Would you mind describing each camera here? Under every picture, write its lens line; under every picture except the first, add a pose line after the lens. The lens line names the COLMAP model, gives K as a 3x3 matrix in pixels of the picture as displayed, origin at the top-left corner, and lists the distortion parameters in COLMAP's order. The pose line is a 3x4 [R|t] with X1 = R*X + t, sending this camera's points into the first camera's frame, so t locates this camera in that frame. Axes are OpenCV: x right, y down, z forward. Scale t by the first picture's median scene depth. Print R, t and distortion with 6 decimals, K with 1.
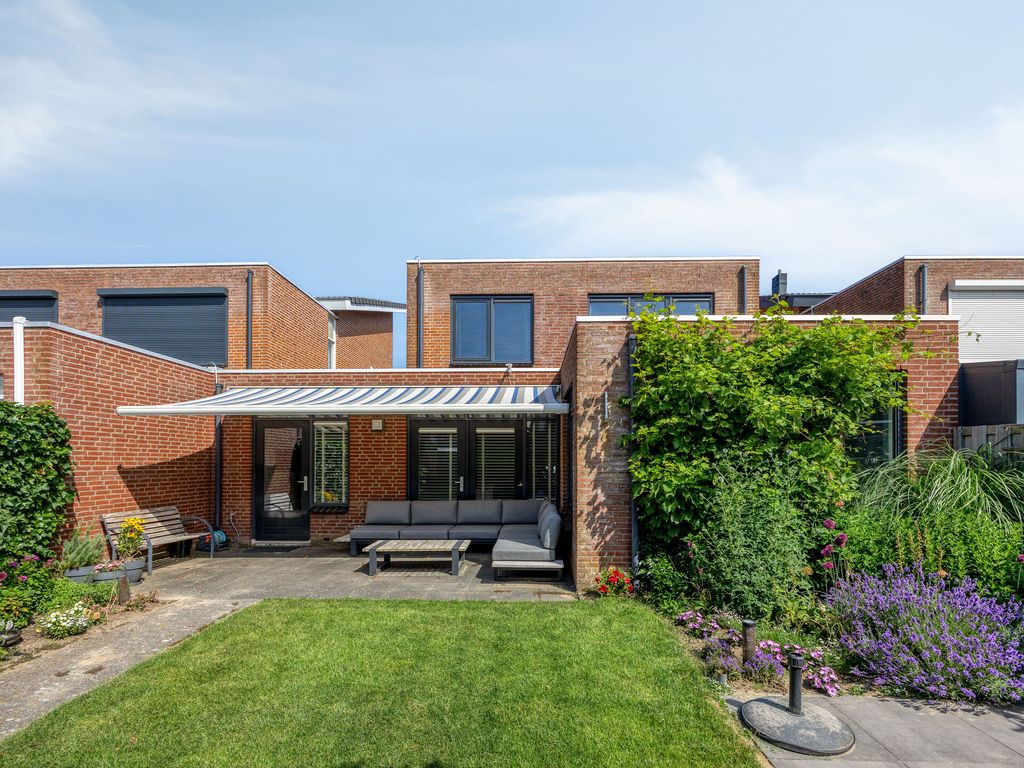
lens RADIAL K [[445.2, 0, 512.9], [0, 445.2, 456.6], [0, 0, 1]] dist [0.000201, 0.000007]
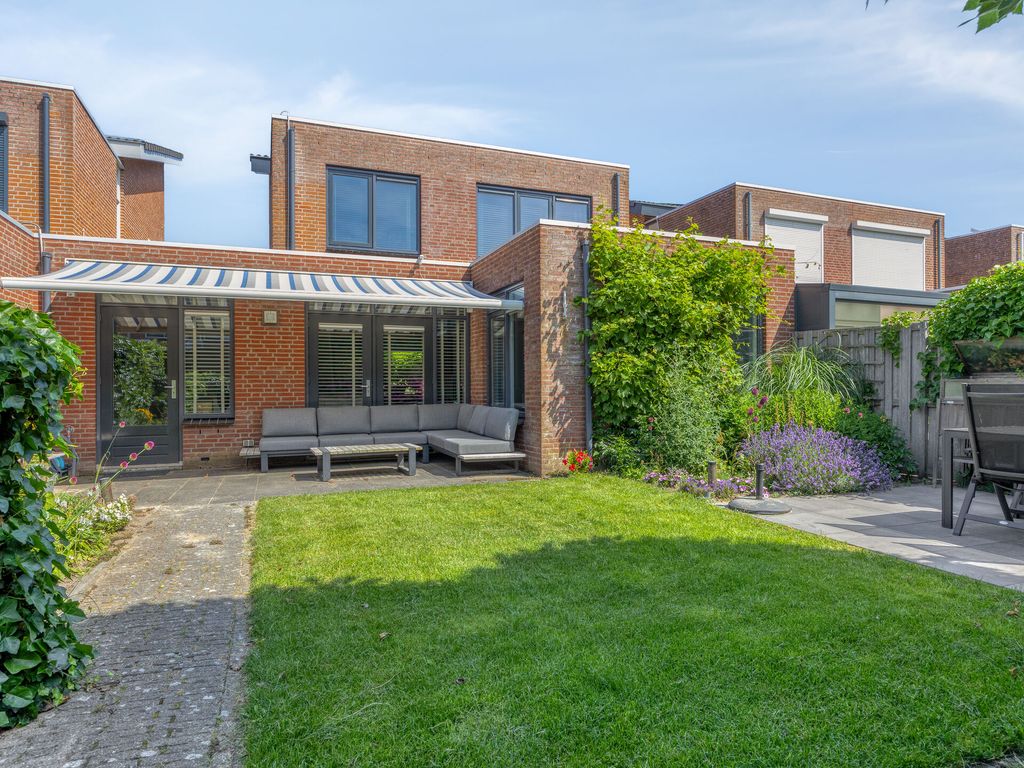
lens RADIAL K [[598.3, 0, 512.0], [0, 598.3, 384.0], [0, 0, 1]] dist [-0.001293, -0.000935]
pose [[0.913908, -0.012043, 0.405743, -0.473996], [0.008269, 0.999905, 0.011053, 0.060341], [-0.405838, -0.006747, 0.913920, -0.269555]]
